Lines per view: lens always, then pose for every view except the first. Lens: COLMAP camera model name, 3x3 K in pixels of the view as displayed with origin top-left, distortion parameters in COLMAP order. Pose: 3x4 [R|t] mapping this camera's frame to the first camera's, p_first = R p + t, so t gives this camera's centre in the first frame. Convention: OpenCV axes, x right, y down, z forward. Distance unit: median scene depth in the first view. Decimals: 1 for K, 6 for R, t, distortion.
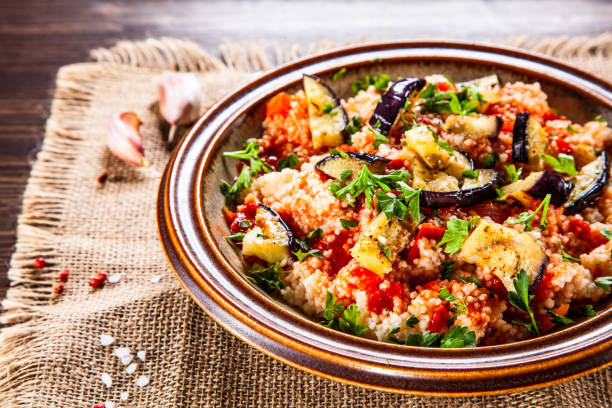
lens RADIAL K [[1505.4, 0, 306.7], [0, 1505.4, 203.4], [0, 0, 1]] dist [0.339837, -0.125157]
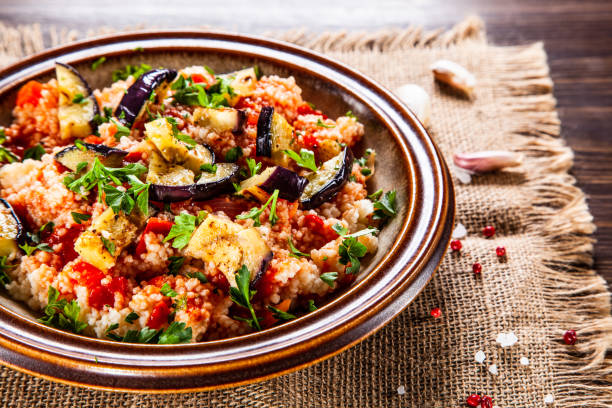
lens RADIAL K [[1505.4, 0, 306.7], [0, 1505.4, 203.4], [0, 0, 1]] dist [0.339837, -0.125157]
pose [[0.998818, 0.010378, 0.047486, 0.127301], [-0.010992, 0.999859, 0.012686, -0.009520], [-0.047348, -0.013193, 0.998791, 0.006265]]
